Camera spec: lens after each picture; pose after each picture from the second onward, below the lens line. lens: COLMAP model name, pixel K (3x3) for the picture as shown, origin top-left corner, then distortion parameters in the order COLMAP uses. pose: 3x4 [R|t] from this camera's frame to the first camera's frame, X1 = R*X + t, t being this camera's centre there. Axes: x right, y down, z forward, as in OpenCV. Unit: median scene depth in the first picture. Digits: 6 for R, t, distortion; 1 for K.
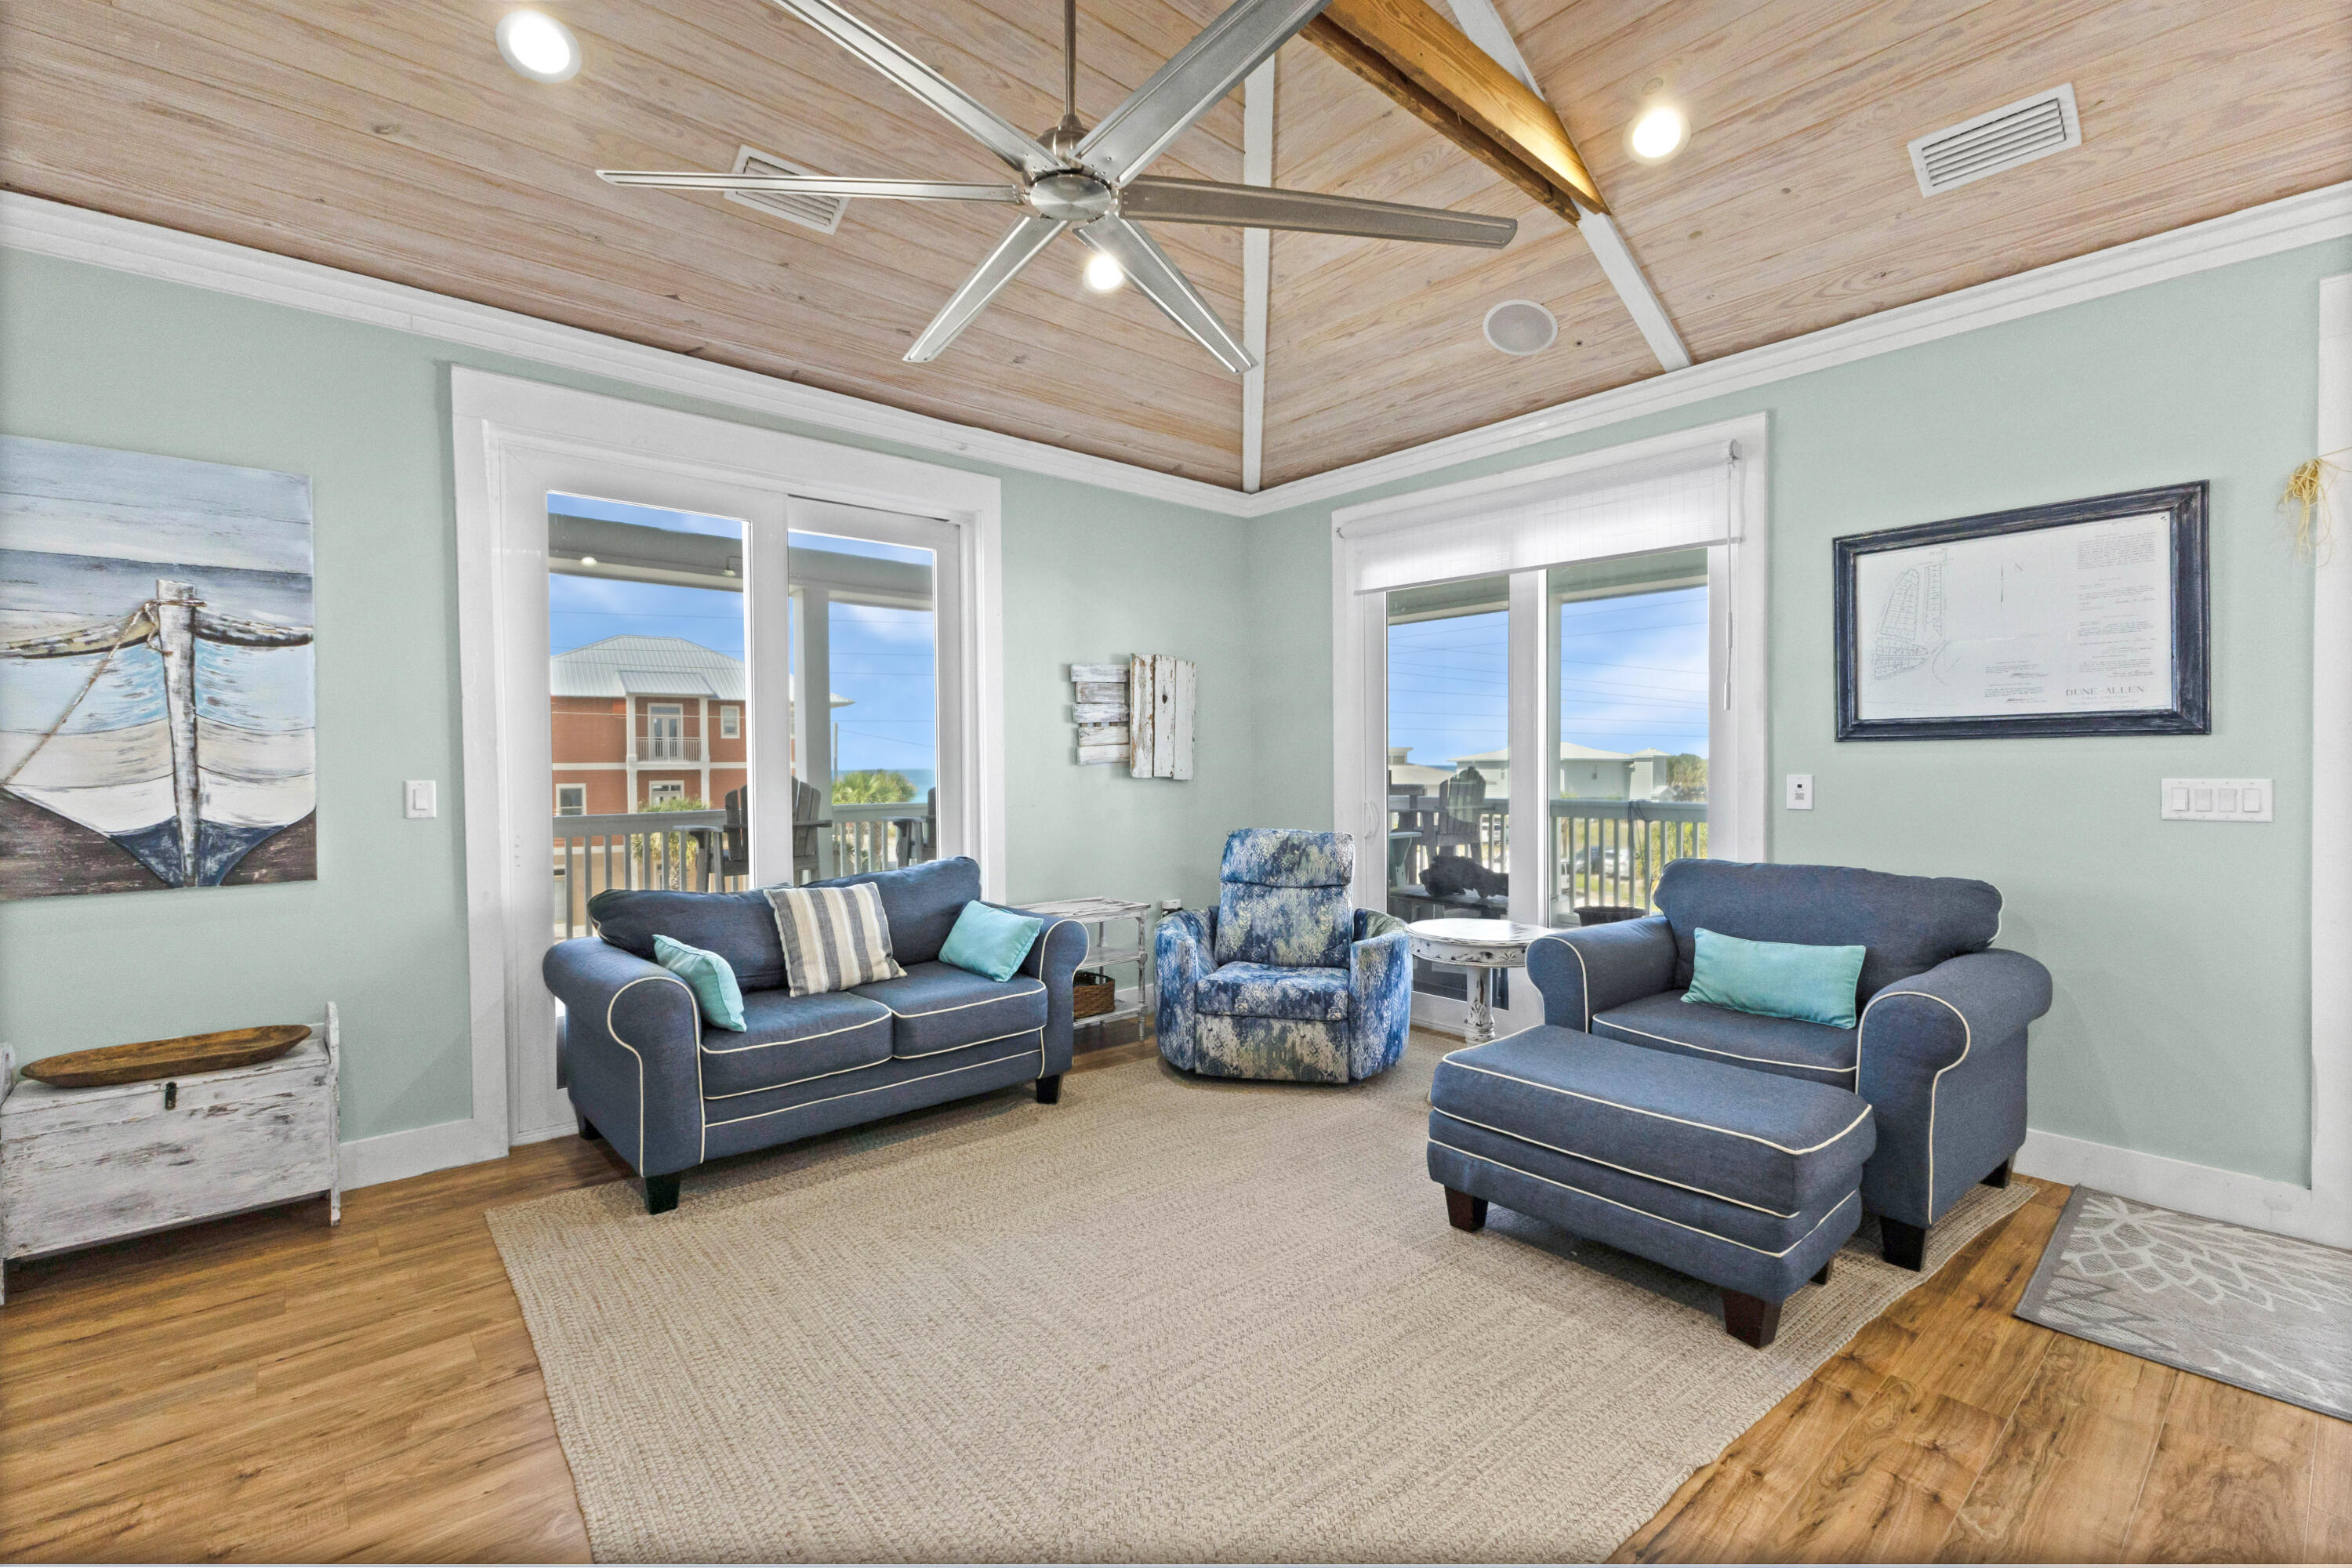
lens RADIAL K [[977.7, 0, 1174.5], [0, 977.7, 774.5], [0, 0, 1]] dist [0.015041, -0.000124]
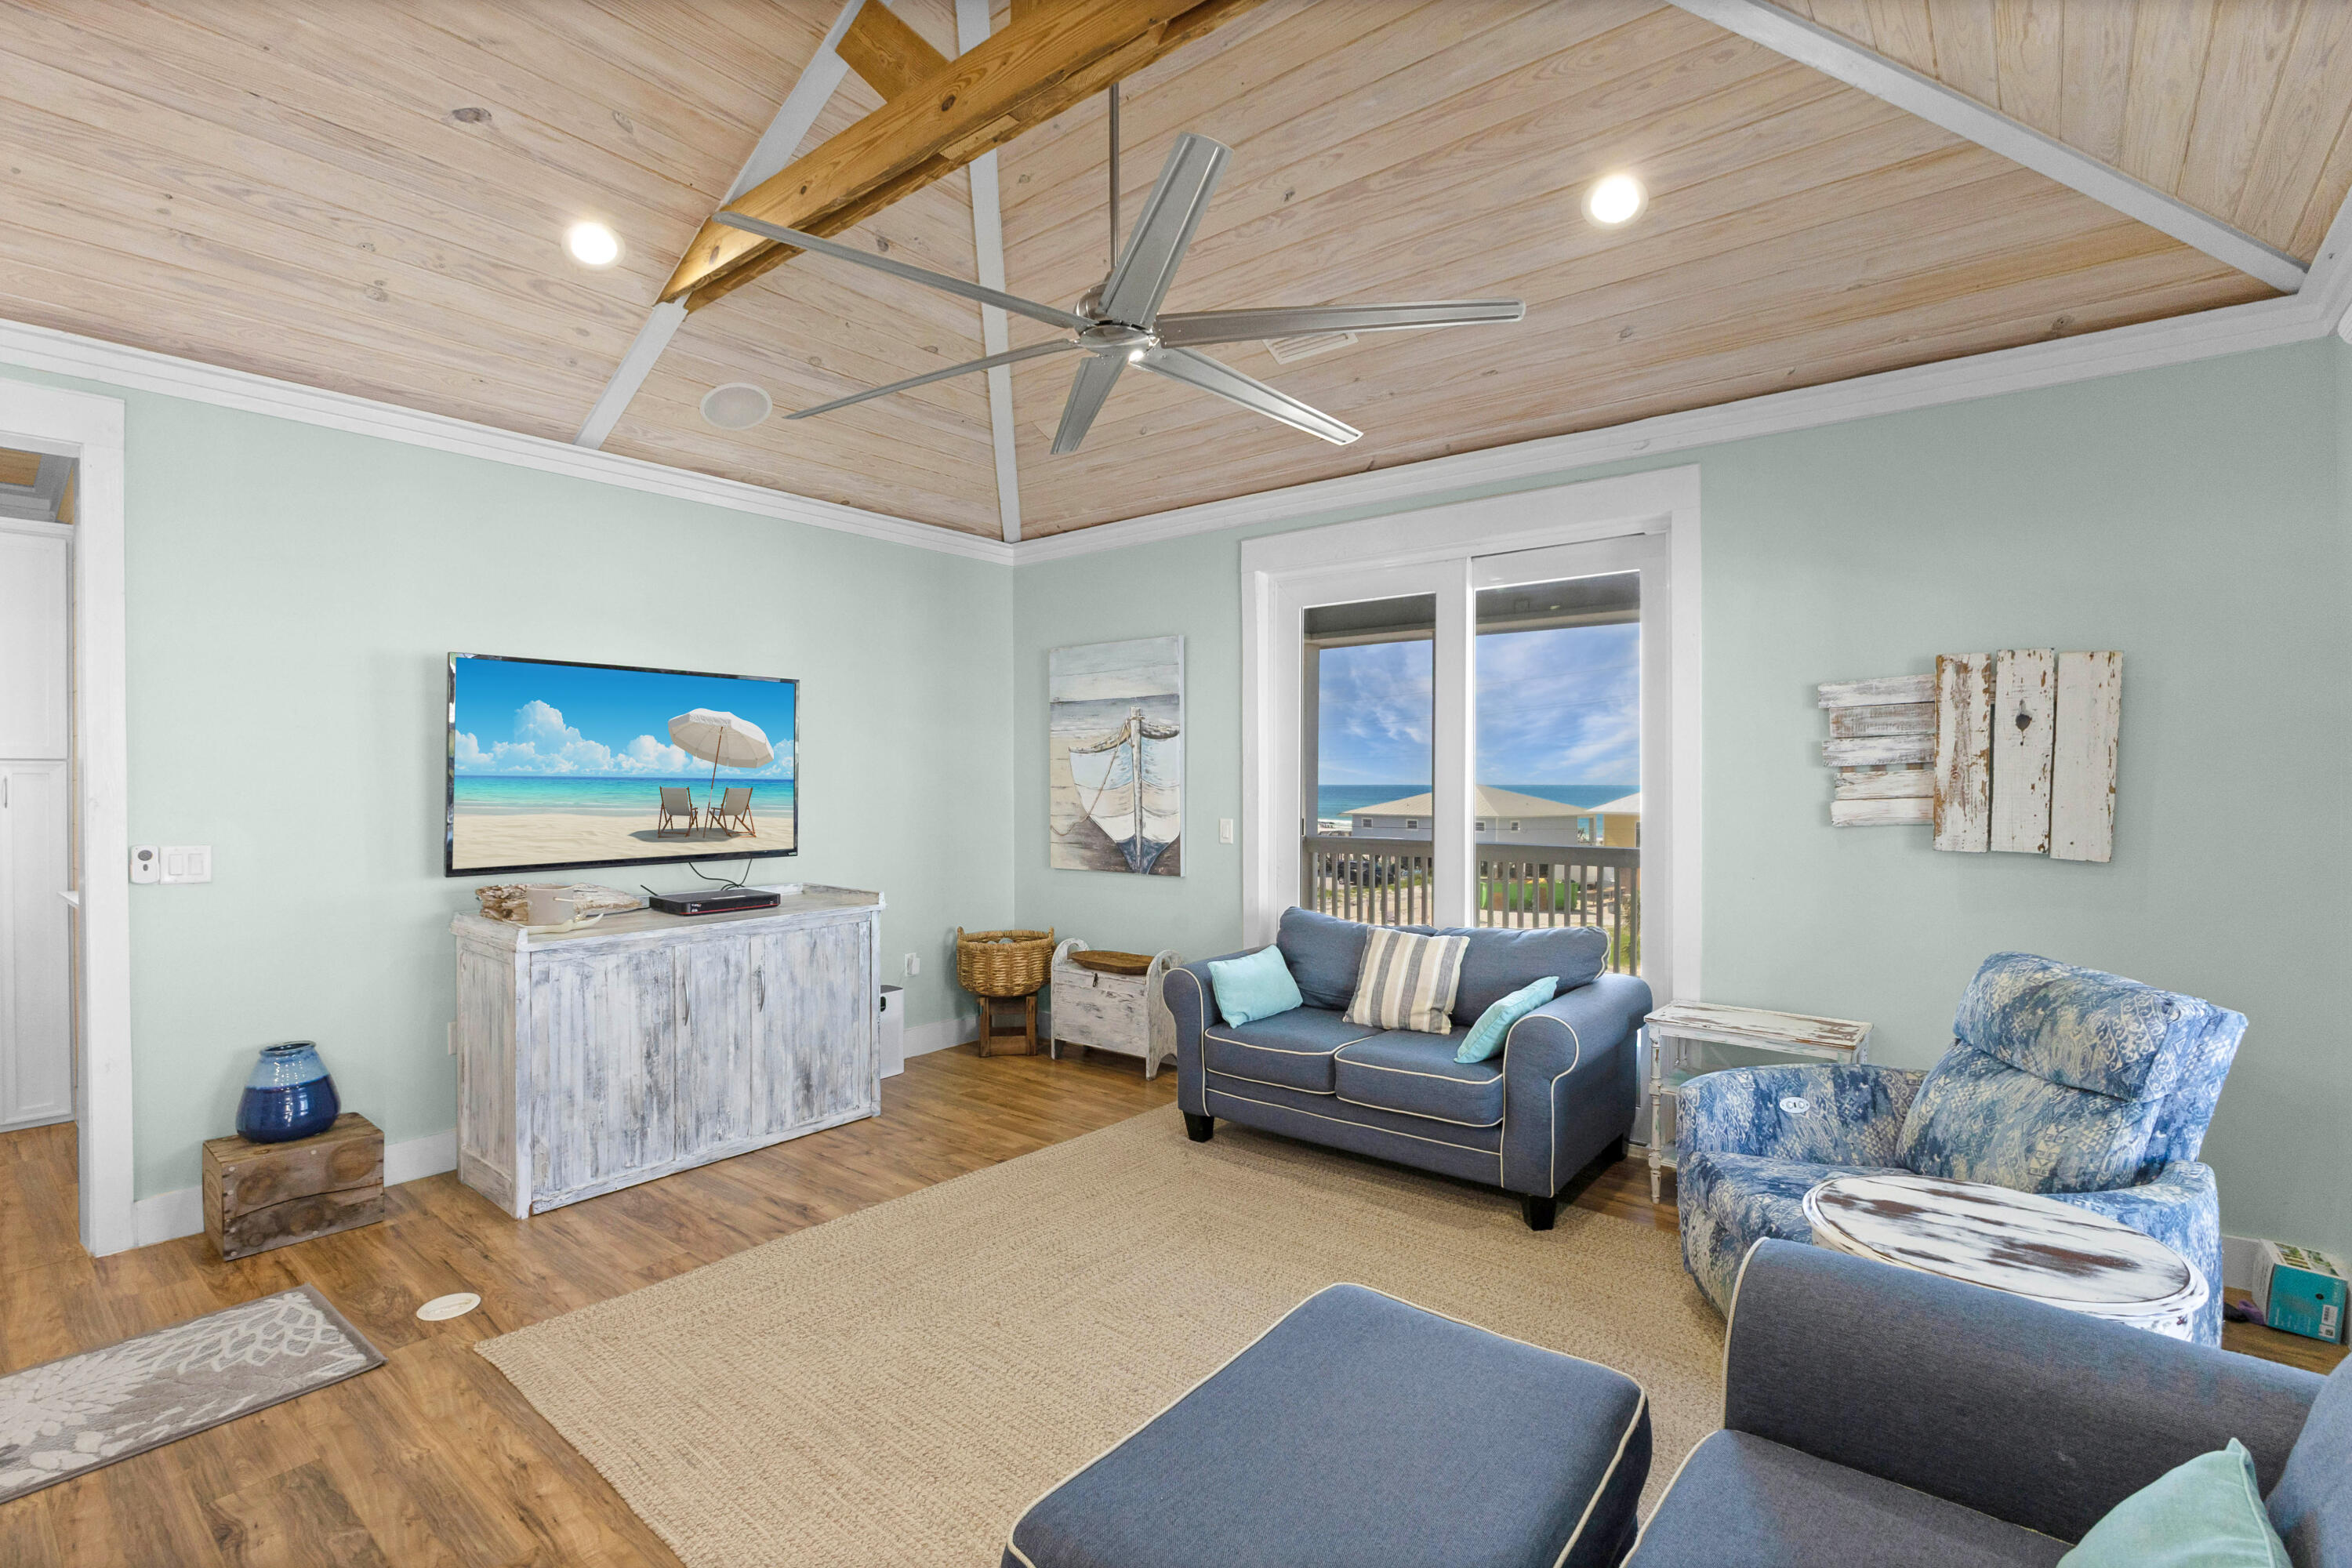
lens RADIAL K [[1067.2, 0, 1240.8], [0, 1067.2, 779.2], [0, 0, 1]] dist [-0.014877, 0.001407]
pose [[0.225503, 0.004137, -0.974234, 0.822001], [-0.018483, 0.999829, -0.000033, -0.054048], [0.974067, 0.018014, 0.225541, 0.628254]]
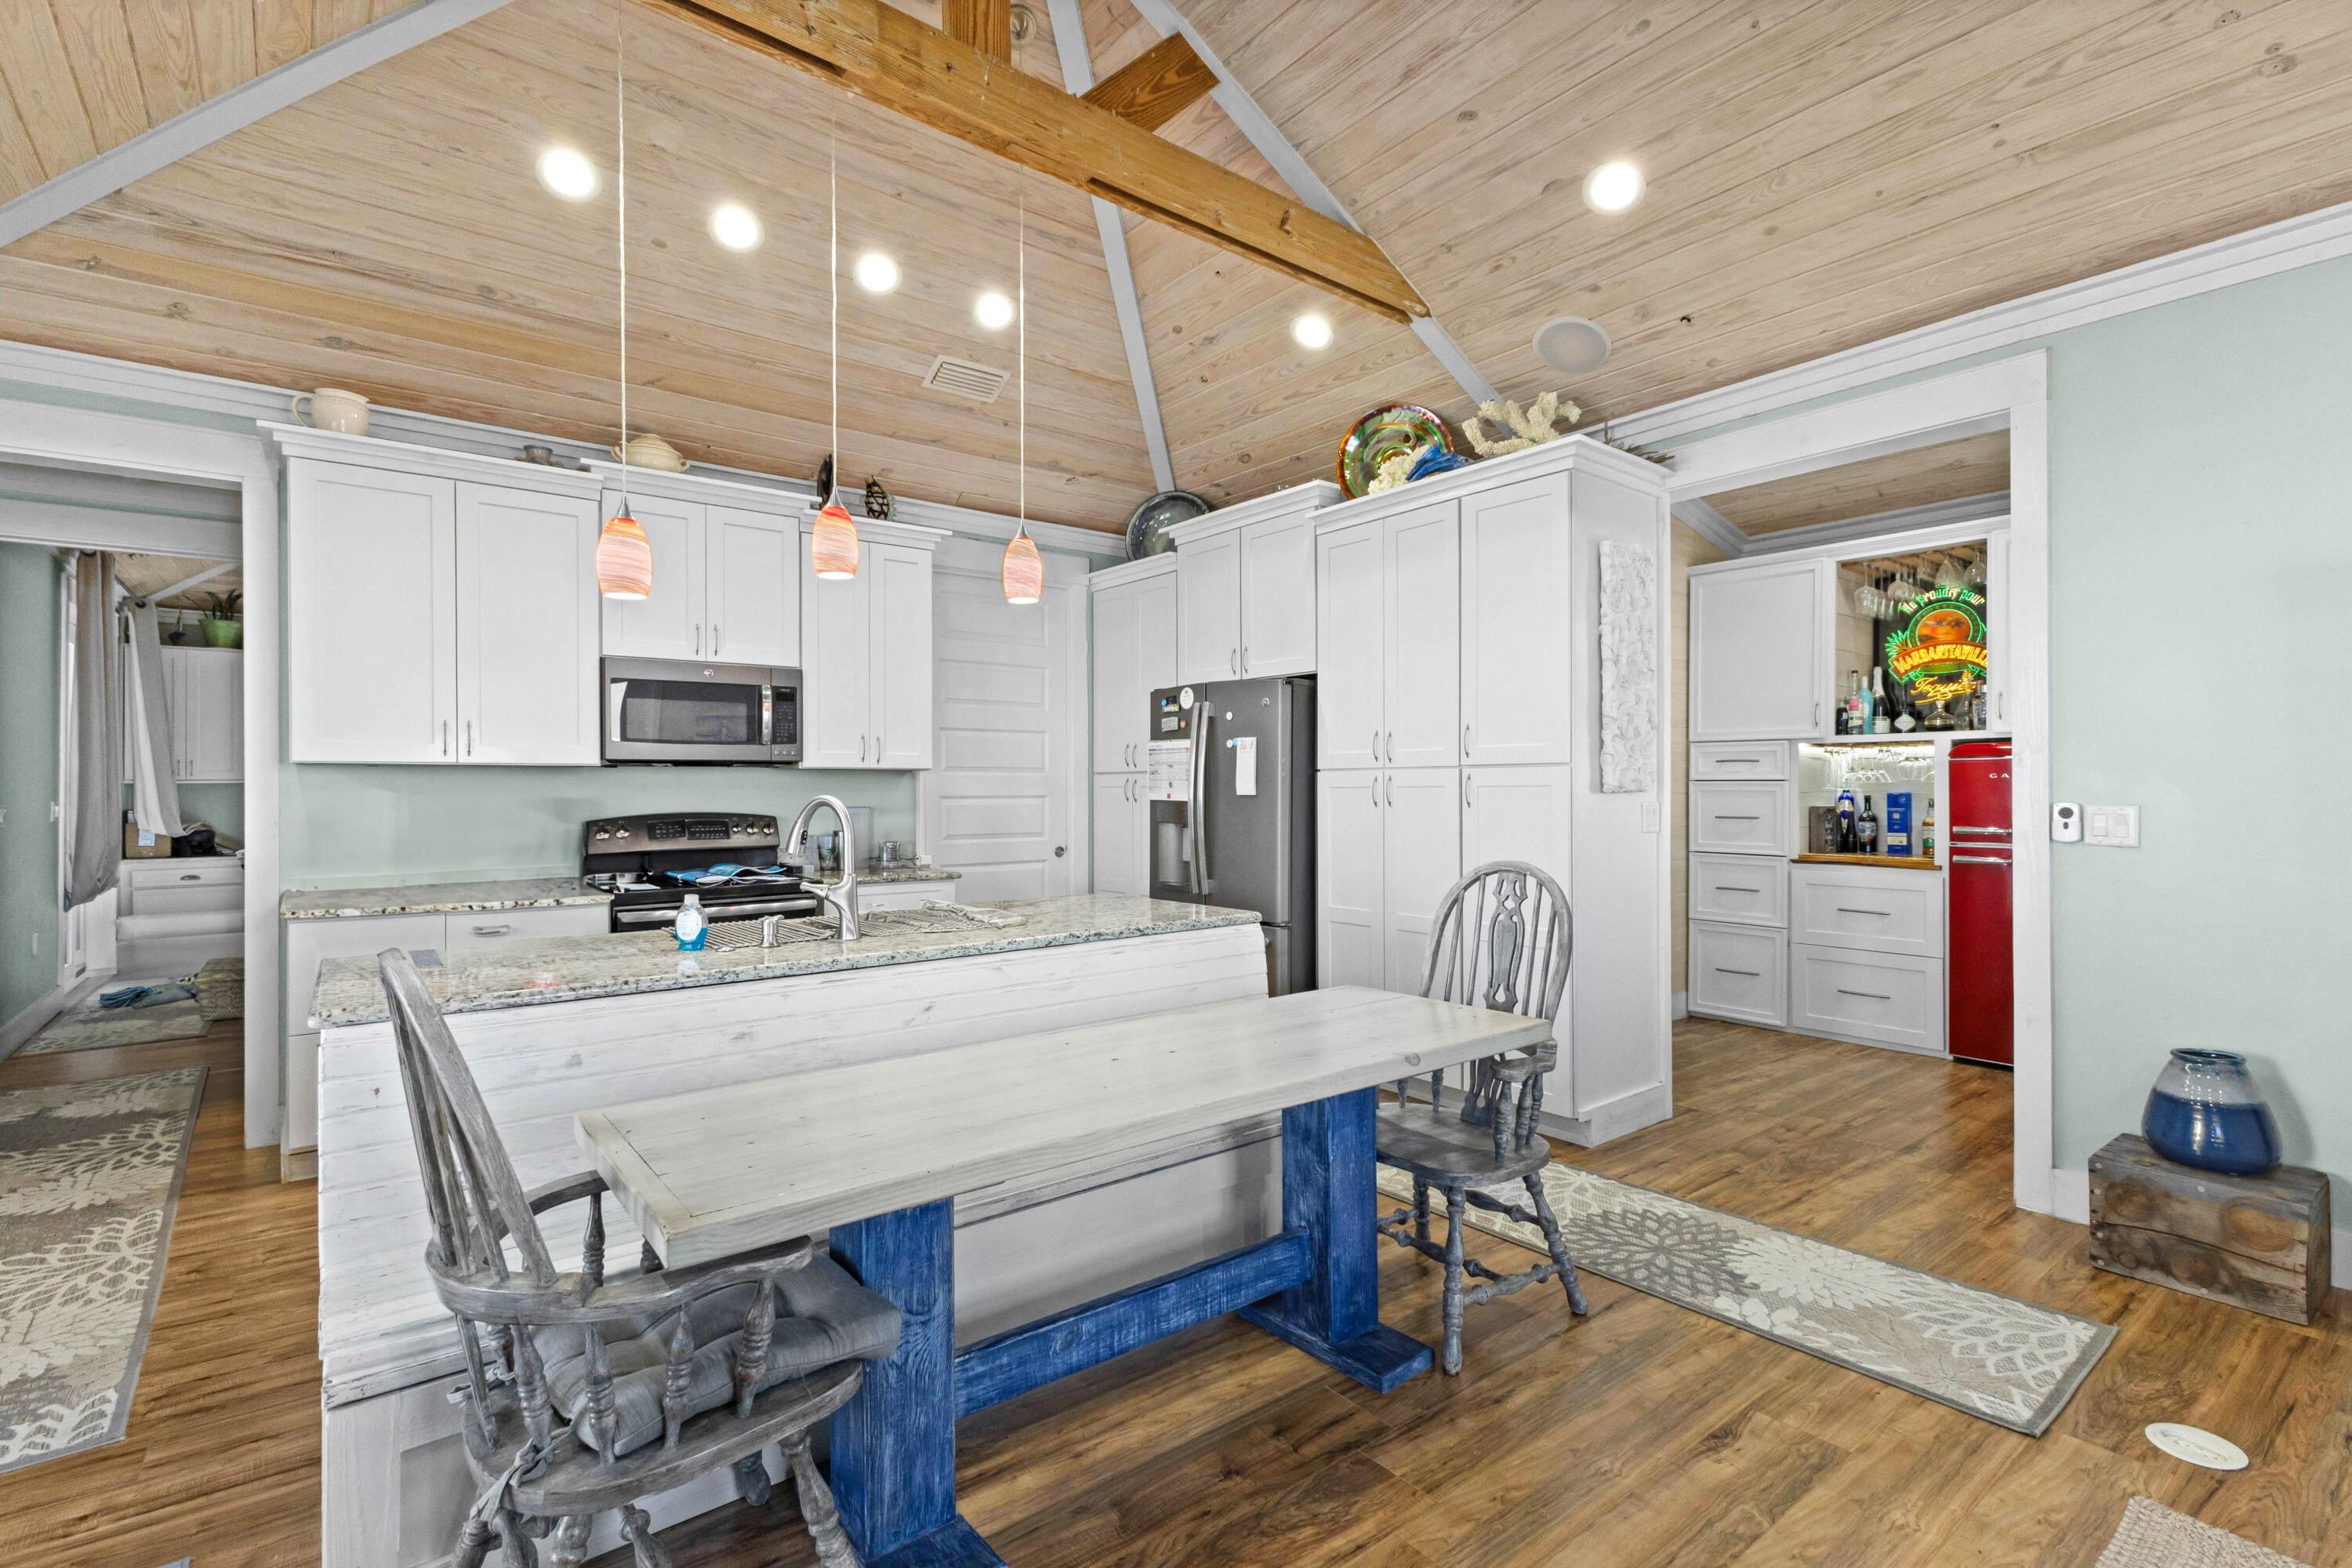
lens RADIAL K [[1076.4, 0, 1176.0], [0, 1076.4, 784.0], [0, 0, 1]] dist [0.012731, -0.001089]
pose [[-0.999087, 0.003792, 0.042542, 0.399226], [0.004505, 0.999851, 0.016676, -0.010408], [-0.042473, 0.016852, -0.998955, 0.857684]]
